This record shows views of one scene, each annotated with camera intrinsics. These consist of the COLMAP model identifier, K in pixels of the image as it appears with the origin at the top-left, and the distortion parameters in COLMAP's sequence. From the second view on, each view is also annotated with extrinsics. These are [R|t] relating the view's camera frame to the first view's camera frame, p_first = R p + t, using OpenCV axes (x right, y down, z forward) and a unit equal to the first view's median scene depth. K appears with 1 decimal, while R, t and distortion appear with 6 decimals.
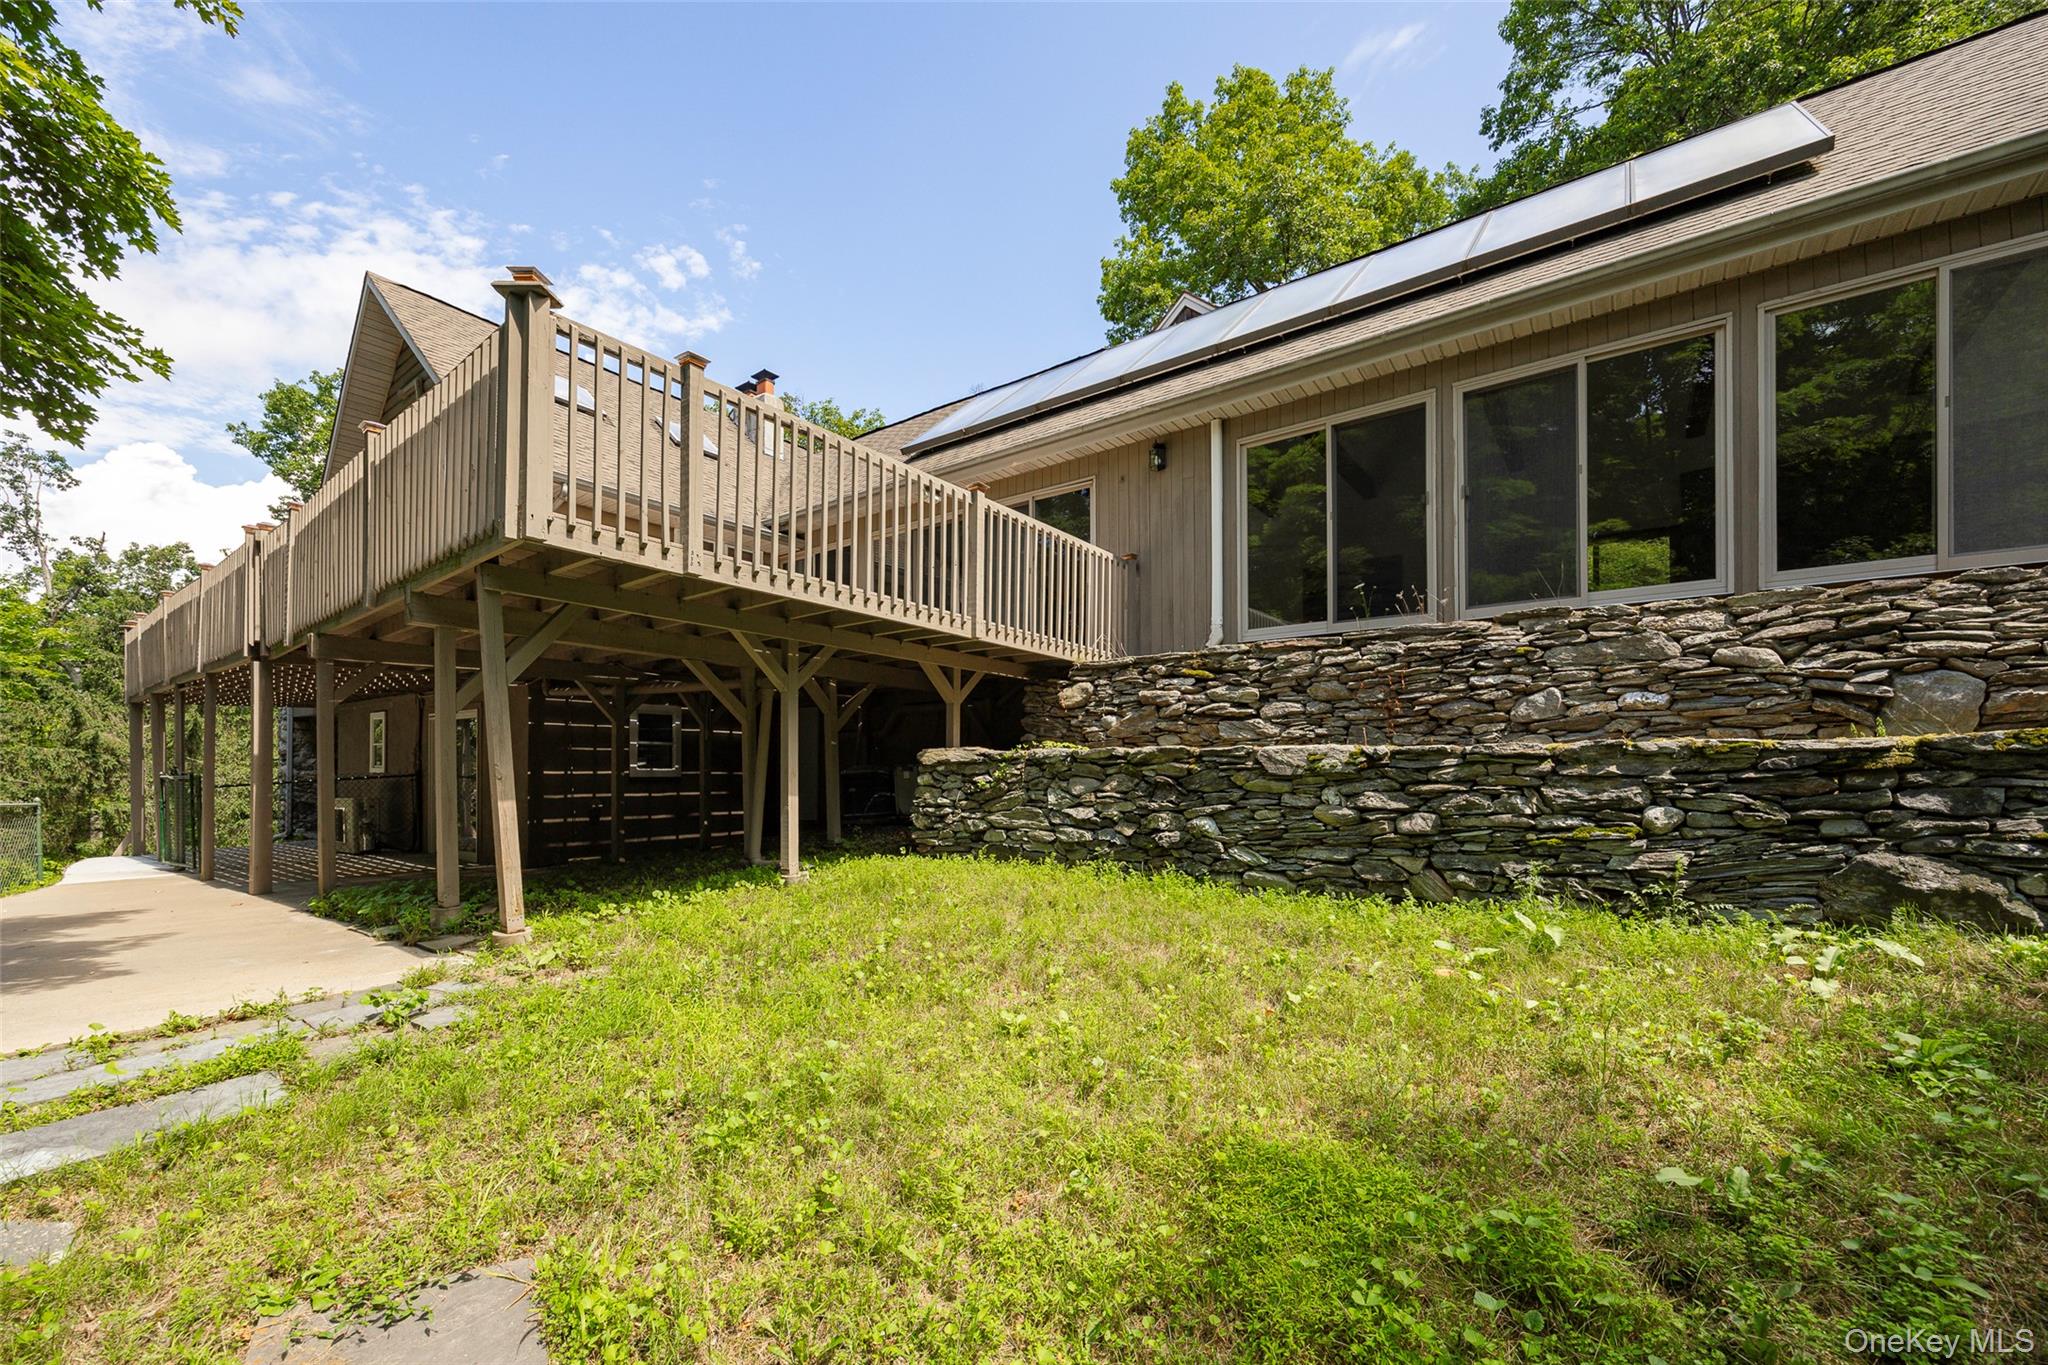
lens RADIAL K [[827.4, 0, 1023.0], [0, 827.4, 761.3], [0, 0, 1]] dist [0.009763, -0.000020]
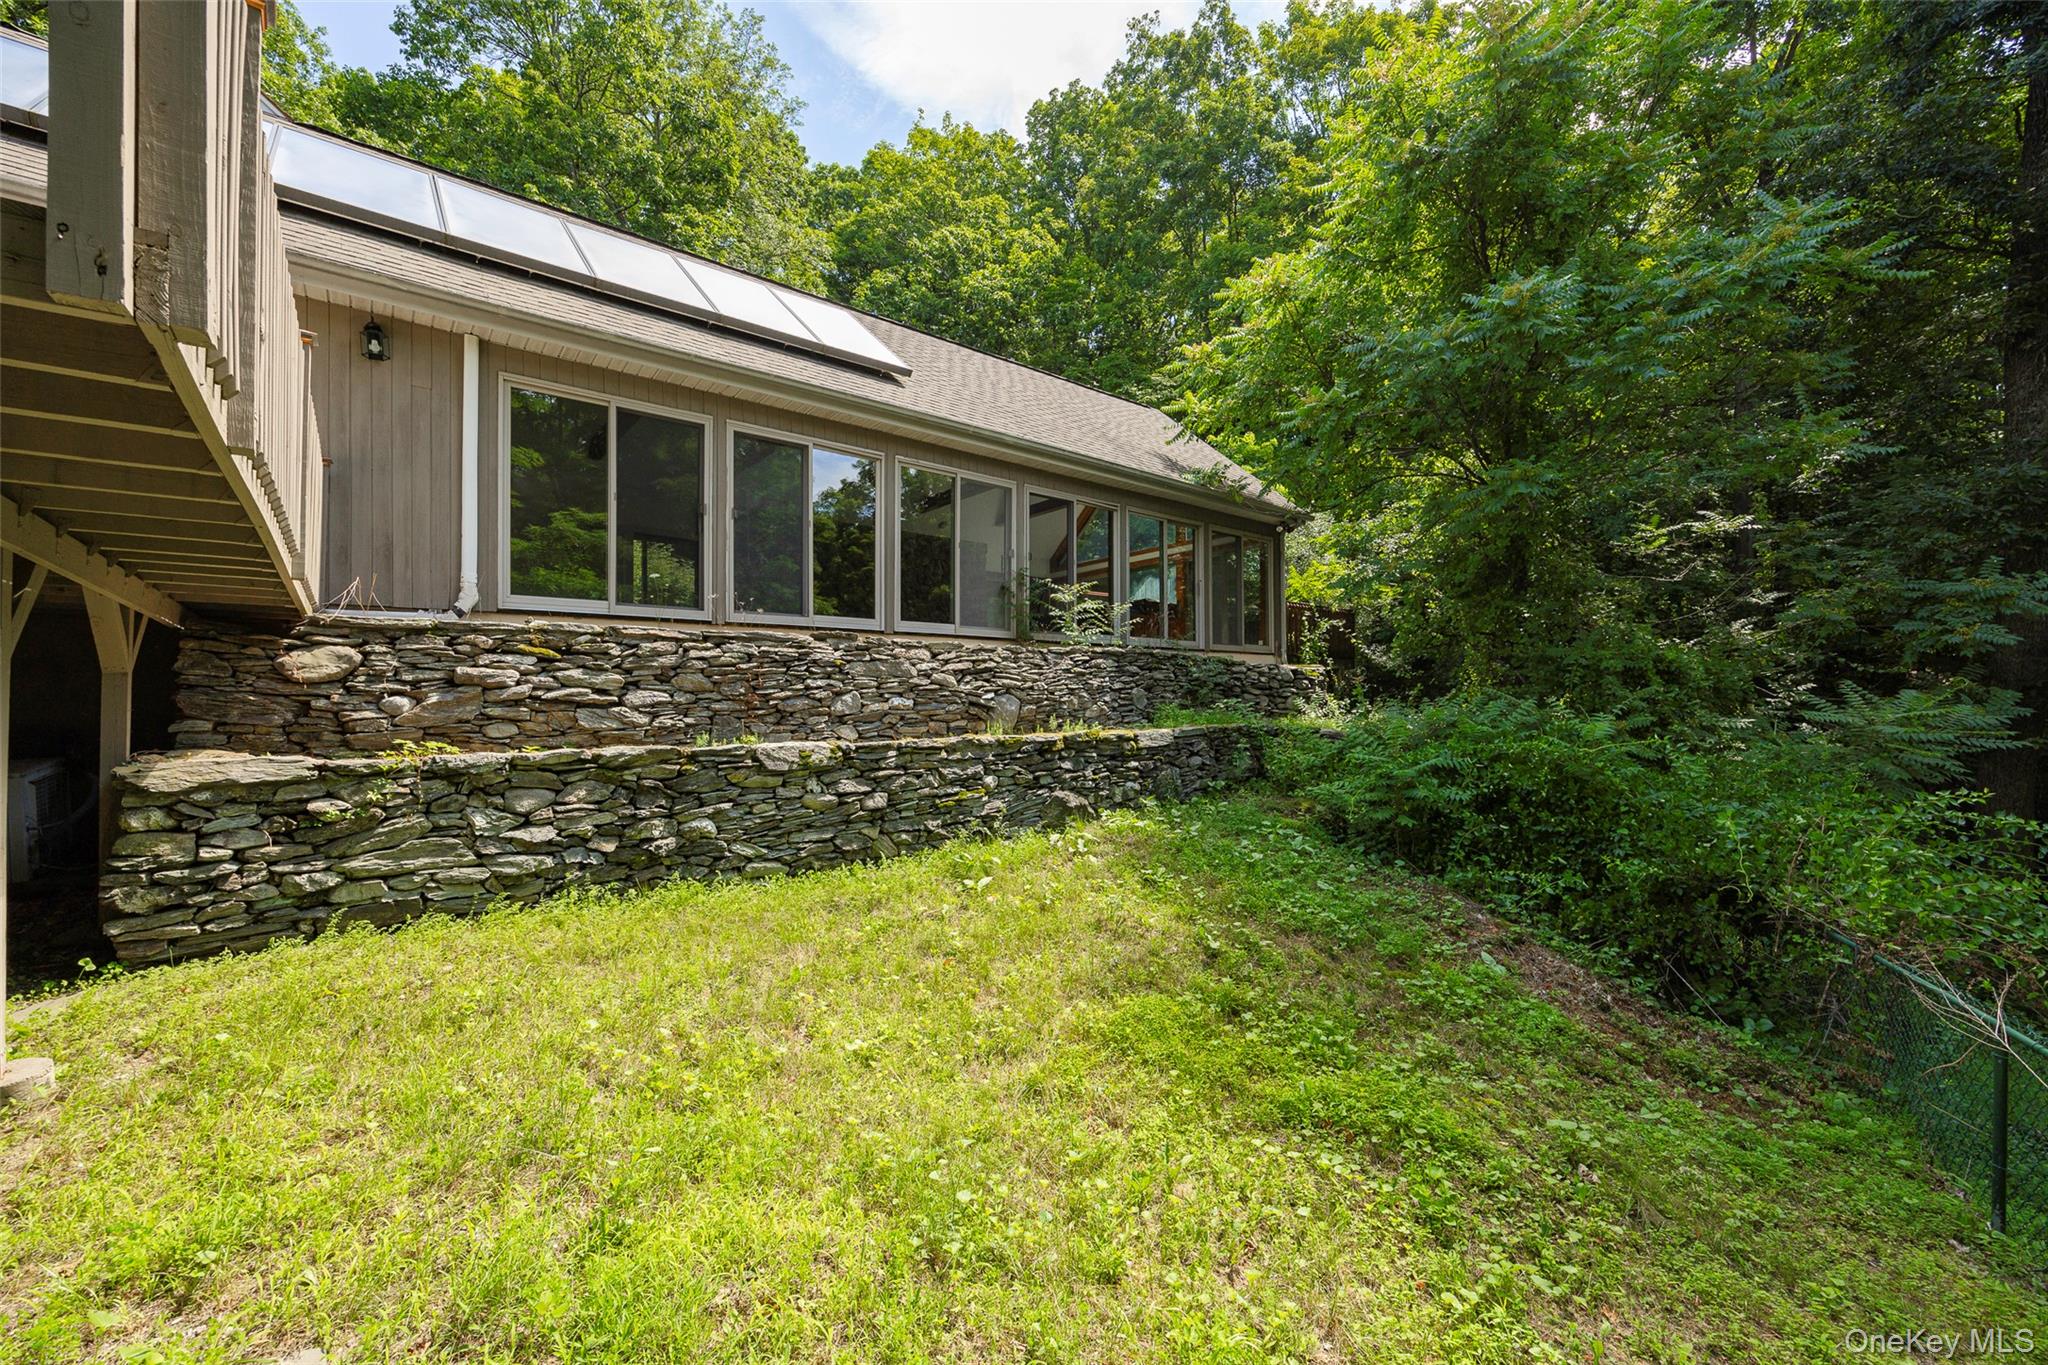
lens RADIAL K [[837.1, 0, 1024.0], [0, 837.1, 682.5], [0, 0, 1]] dist [0.014128, 0.000095]
pose [[0.229199, 0.021510, 0.973142, -0.645584], [-0.006477, 0.999767, -0.020573, -0.073404], [-0.973358, -0.001588, 0.229285, 0.383936]]
